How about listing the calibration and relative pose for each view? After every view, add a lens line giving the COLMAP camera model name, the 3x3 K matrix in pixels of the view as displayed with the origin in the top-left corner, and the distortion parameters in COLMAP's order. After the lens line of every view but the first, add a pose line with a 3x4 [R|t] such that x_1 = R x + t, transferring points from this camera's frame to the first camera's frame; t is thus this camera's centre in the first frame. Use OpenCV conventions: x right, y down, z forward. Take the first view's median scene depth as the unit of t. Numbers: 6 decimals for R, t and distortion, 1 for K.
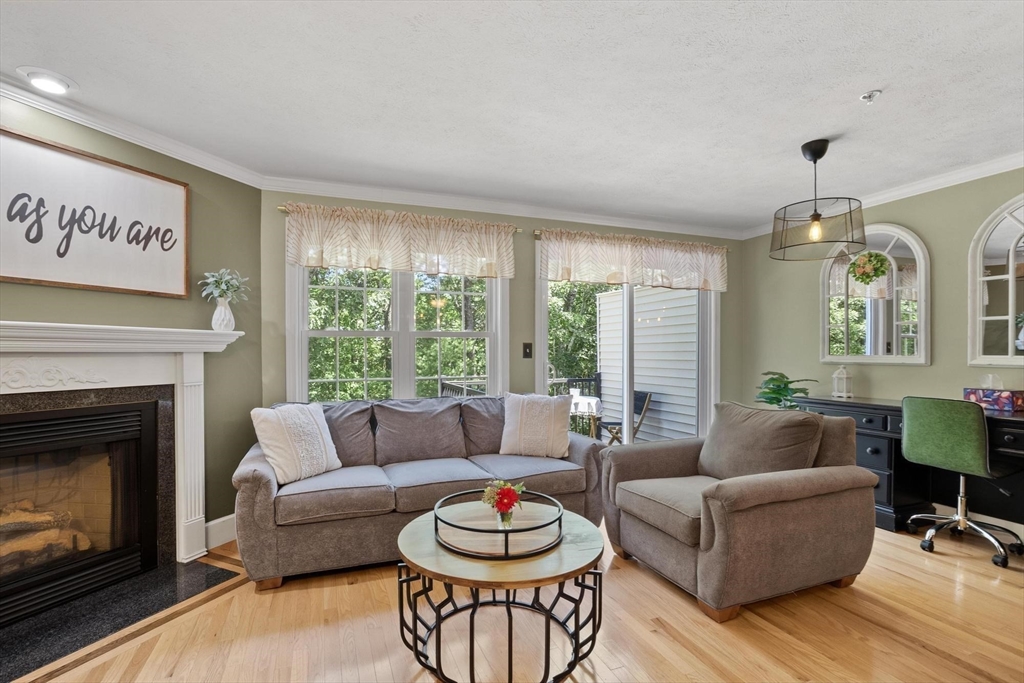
lens RADIAL K [[466.1, 0, 487.9], [0, 466.1, 352.5], [0, 0, 1]] dist [-0.011615, 0.000562]
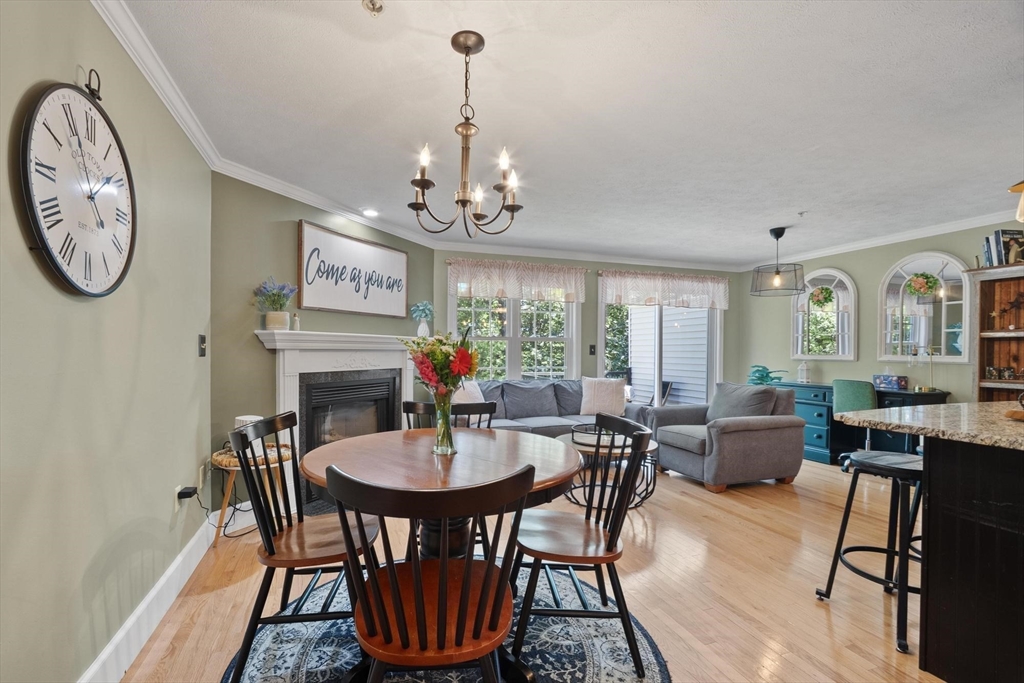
lens RADIAL K [[454.8, 0, 490.2], [0, 454.8, 350.9], [0, 0, 1]] dist [-0.013439, 0.000809]
pose [[0.999543, 0.006540, -0.029519, -0.278967], [-0.006550, 0.999979, -0.000215, 0.001987], [0.029517, 0.000408, 0.999564, -0.658791]]
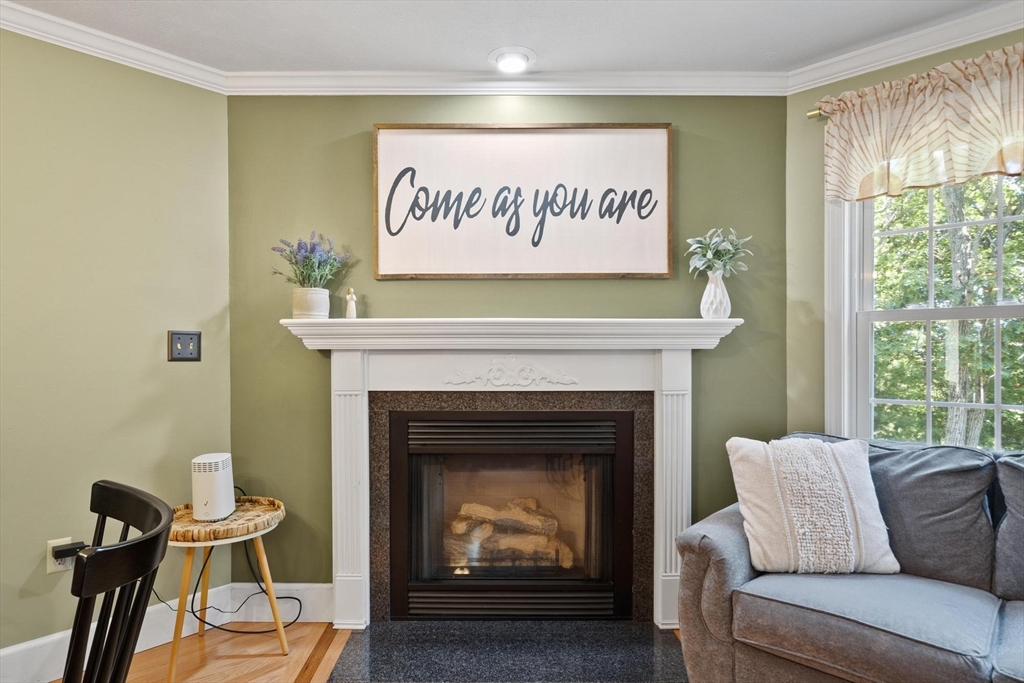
lens RADIAL K [[578.9, 0, 489.6], [0, 578.9, 352.7], [0, 0, 1]] dist [-0.015536, 0.001829]
pose [[0.429215, 0.010792, -0.903138, 0.065541], [0.000988, 0.999922, 0.012418, -0.006701], [0.903202, -0.006222, 0.429171, 0.326244]]
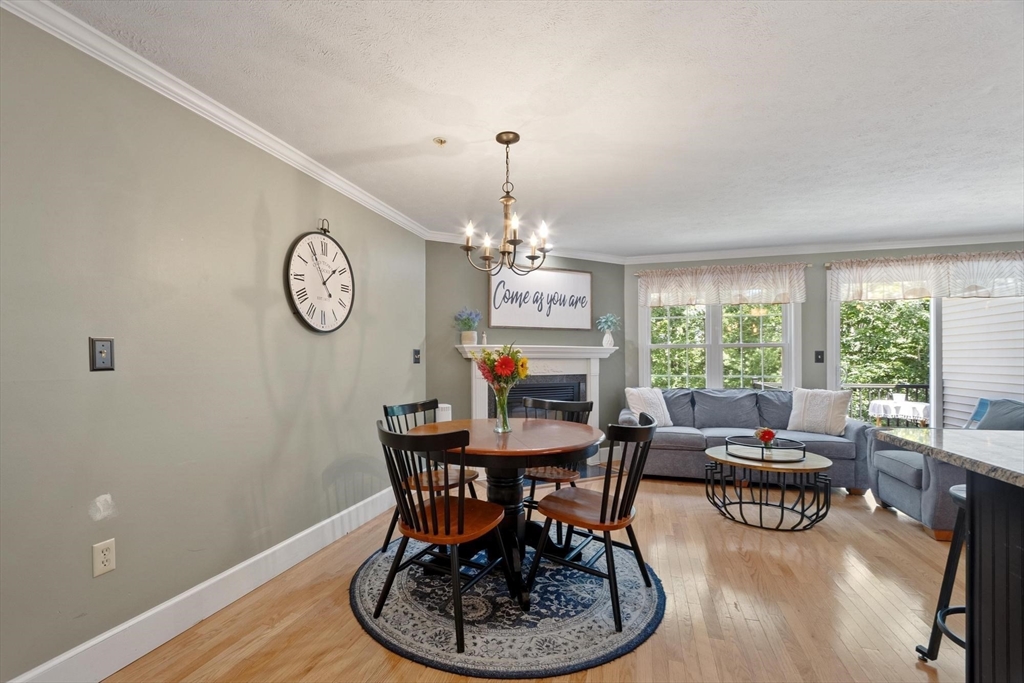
lens RADIAL K [[455.5, 0, 491.8], [0, 455.5, 355.0], [0, 0, 1]] dist [-0.016288, 0.000434]
pose [[0.790182, -0.003933, -0.612860, 0.185865], [-0.000779, 0.999972, -0.007422, 0.001138], [0.612872, 0.006342, 0.790157, -0.743505]]
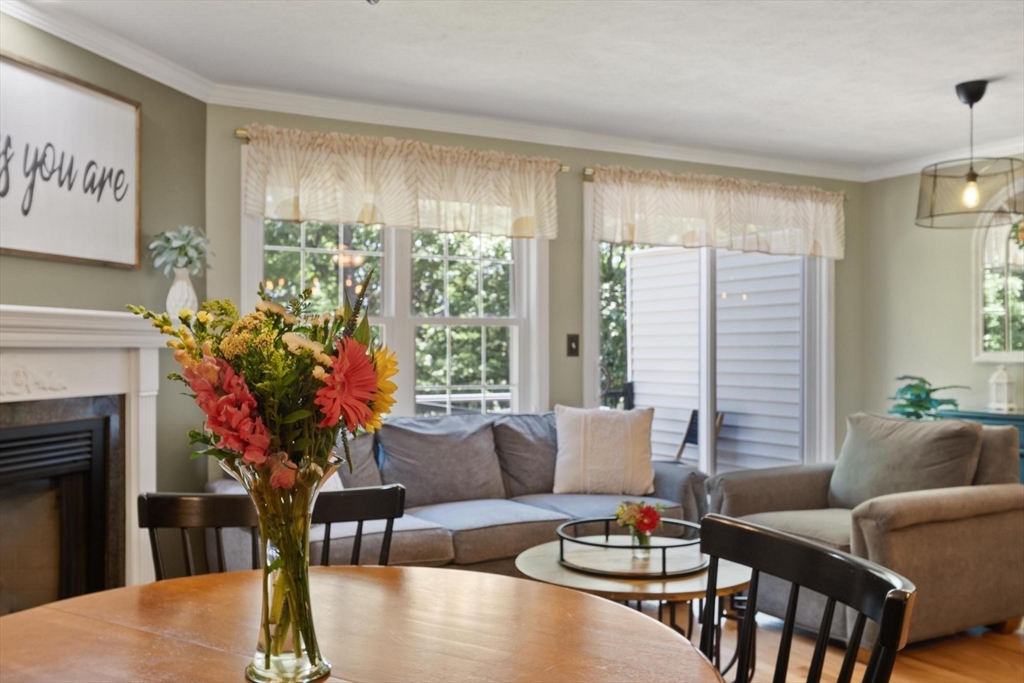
lens RADIAL K [[932.8, 0, 482.6], [0, 932.8, 343.1], [0, 0, 1]] dist [0.011933, 0.007303]
pose [[0.988669, 0.000819, 0.150112, -0.341195], [0.000228, 0.999976, -0.006959, 0.002524], [-0.150114, 0.006914, 0.988645, -0.433390]]
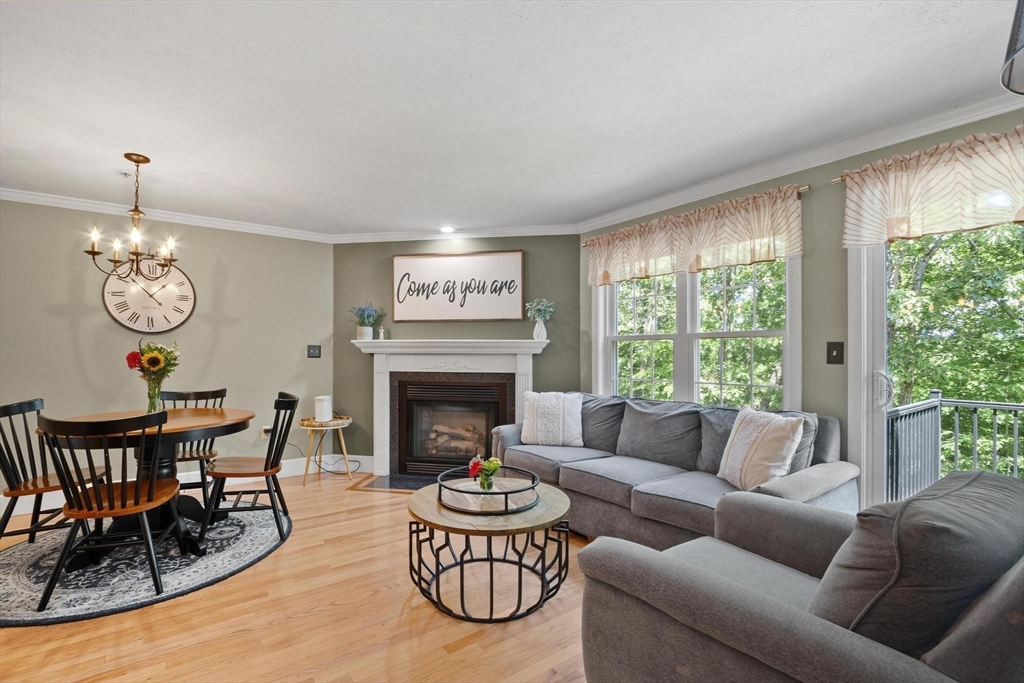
lens RADIAL K [[455.5, 0, 491.8], [0, 455.5, 355.0], [0, 0, 1]] dist [-0.016288, 0.000434]
pose [[0.275539, 0.006796, -0.961266, 0.819140], [-0.003239, 0.999976, 0.006142, -0.005653], [0.961284, 0.001421, 0.275555, 0.446064]]
